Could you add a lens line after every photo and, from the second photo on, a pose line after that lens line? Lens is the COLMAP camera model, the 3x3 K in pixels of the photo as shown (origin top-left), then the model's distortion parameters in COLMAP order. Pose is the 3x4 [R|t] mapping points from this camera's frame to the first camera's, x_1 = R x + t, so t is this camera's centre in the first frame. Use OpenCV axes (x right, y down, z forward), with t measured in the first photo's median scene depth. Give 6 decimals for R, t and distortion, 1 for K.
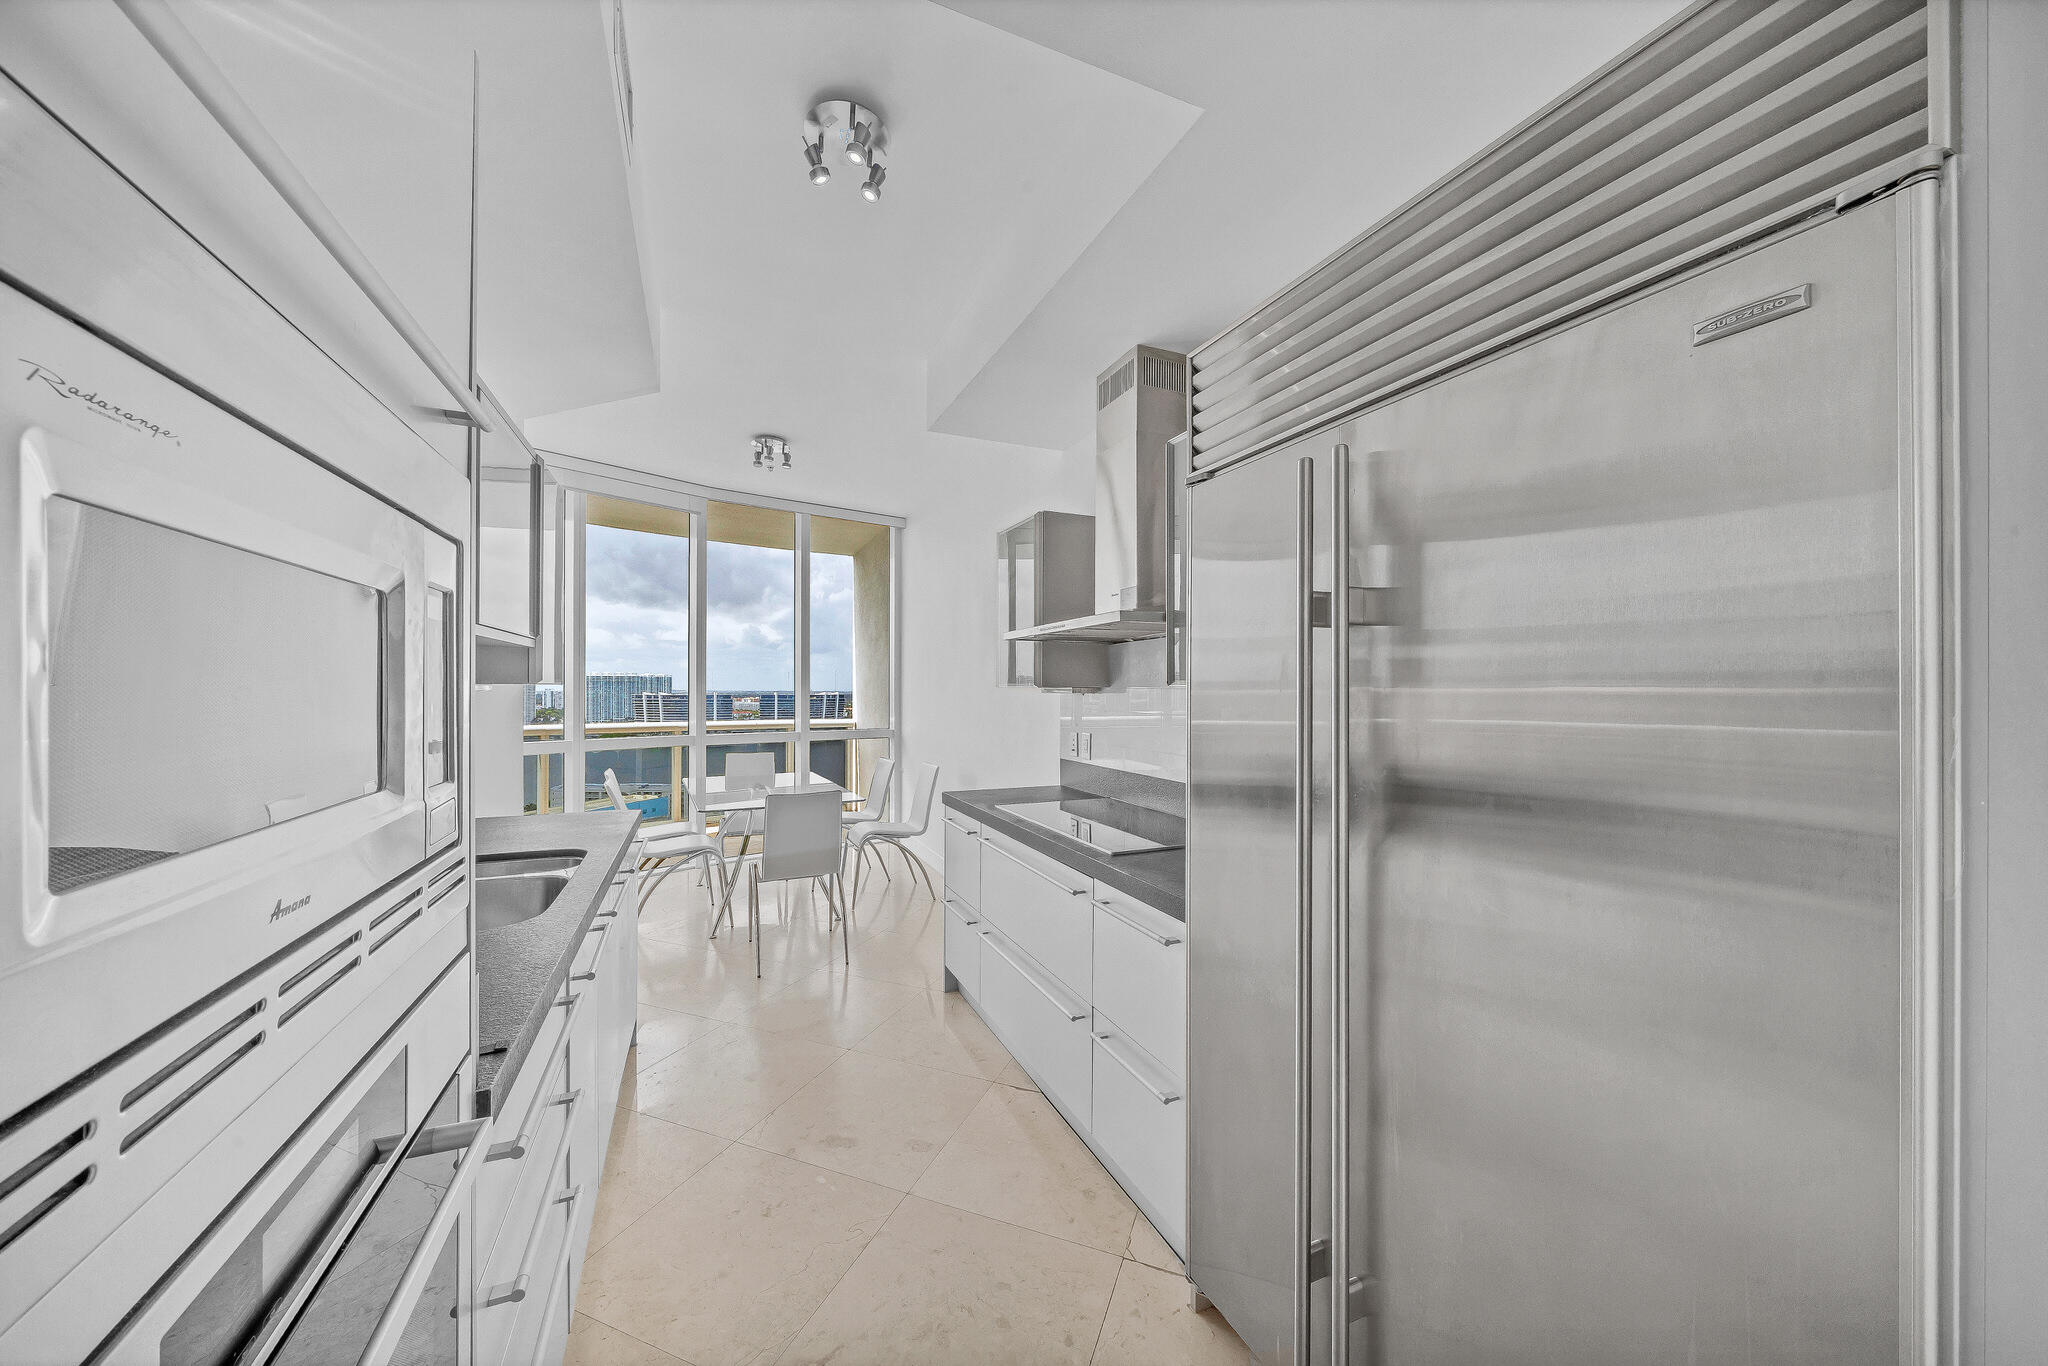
lens RADIAL K [[730.9, 0, 1025.0], [0, 730.9, 672.0], [0, 0, 1]] dist [-0.004279, -0.000218]
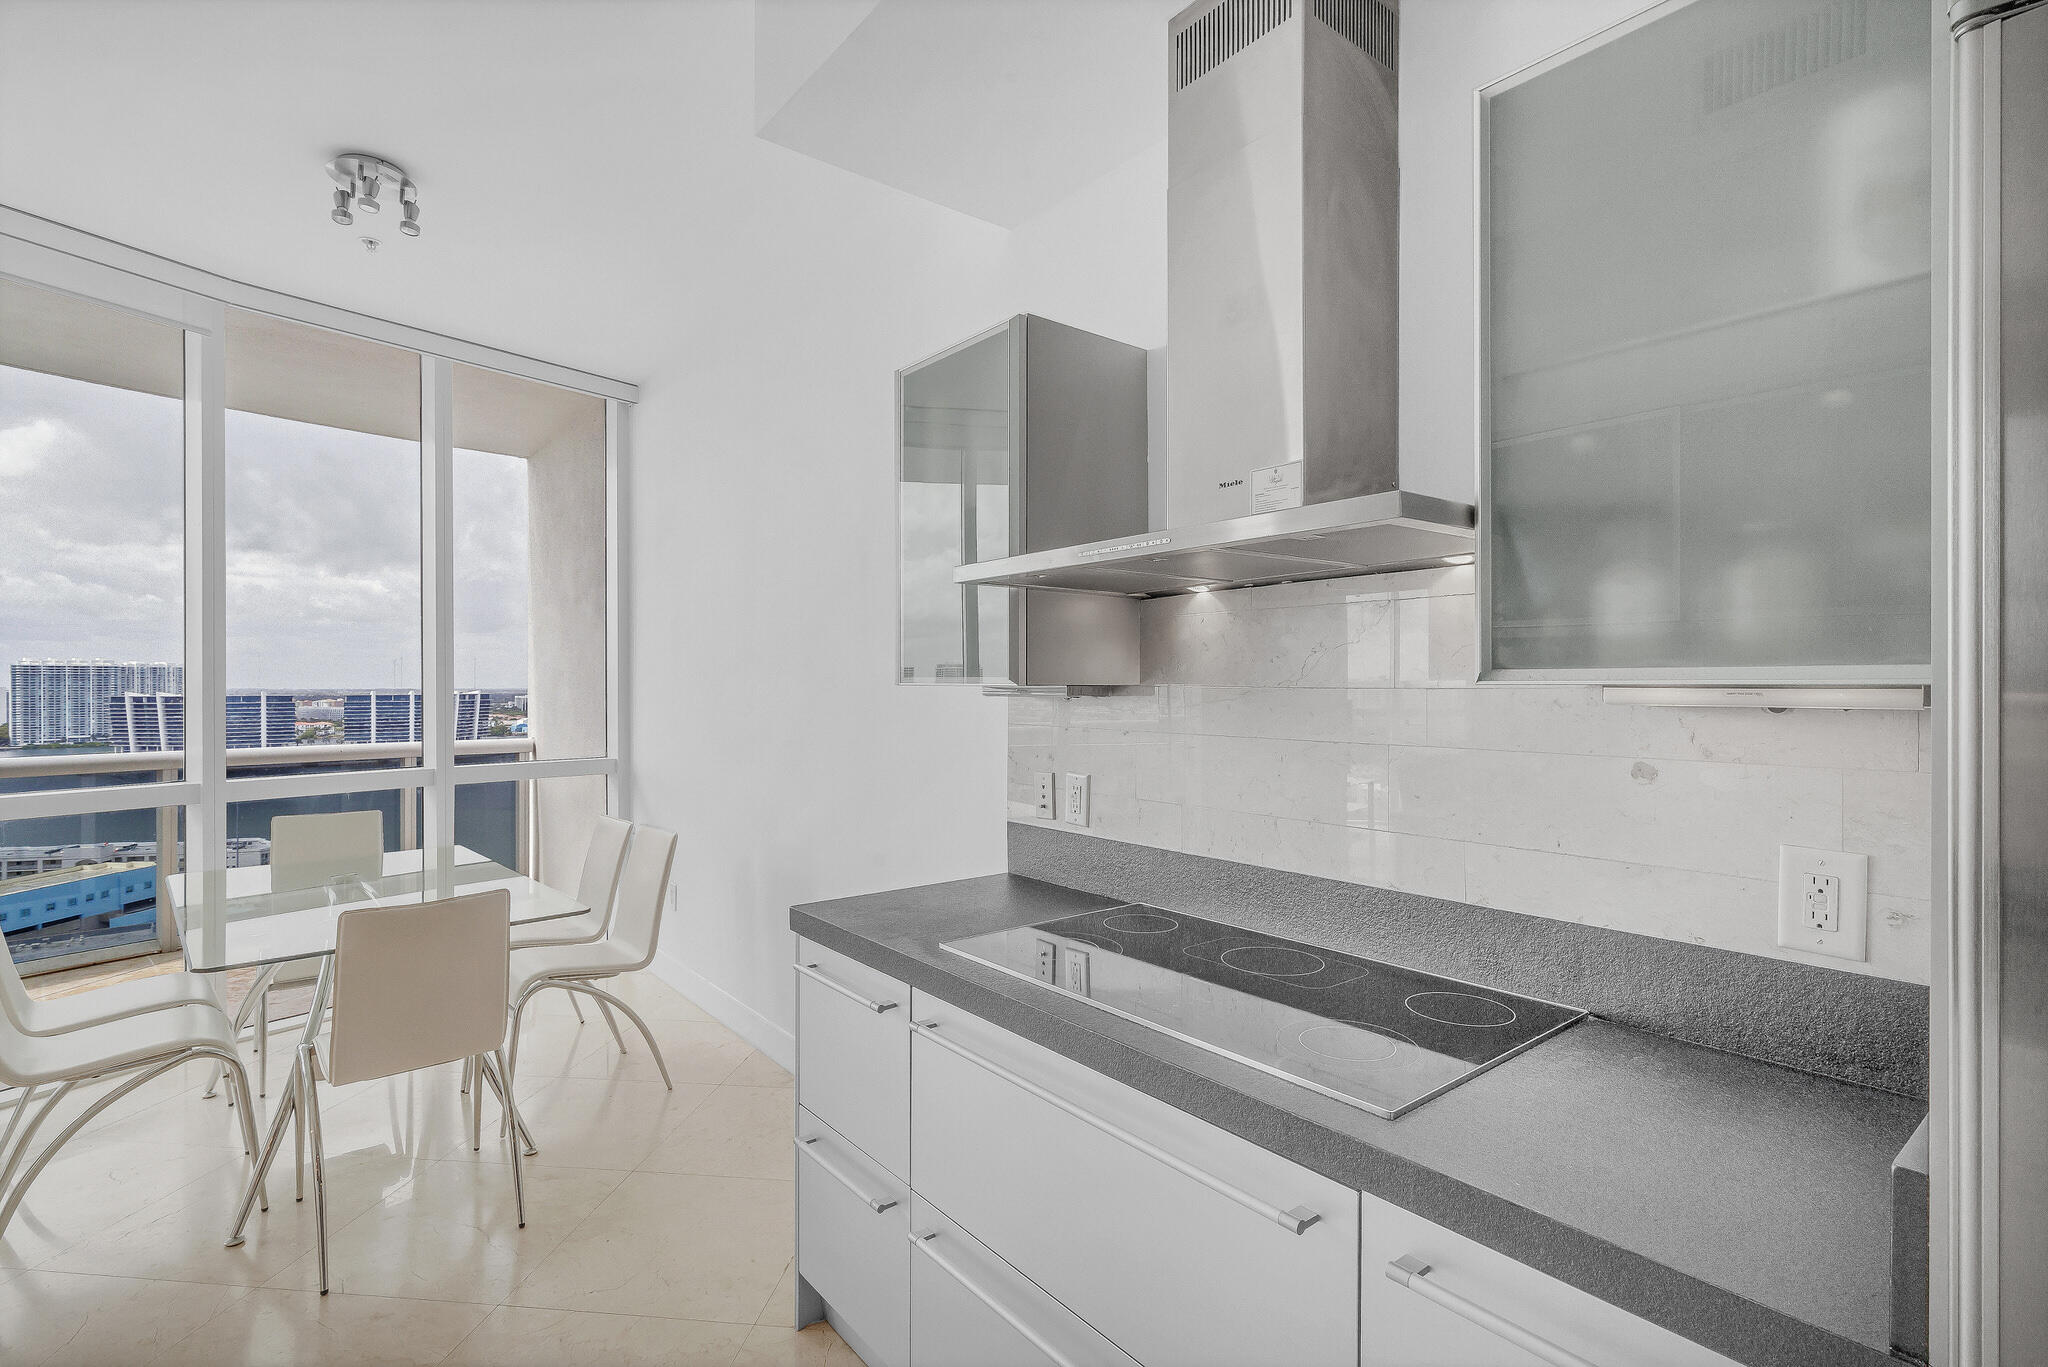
lens RADIAL K [[990.8, 0, 1017.9], [0, 990.8, 668.9], [0, 0, 1]] dist [-0.003159, -0.001410]
pose [[0.968830, -0.000907, 0.247726, -0.082069], [-0.001282, 0.999962, 0.008676, 0.002876], [-0.247724, -0.008723, 0.968791, 0.219055]]
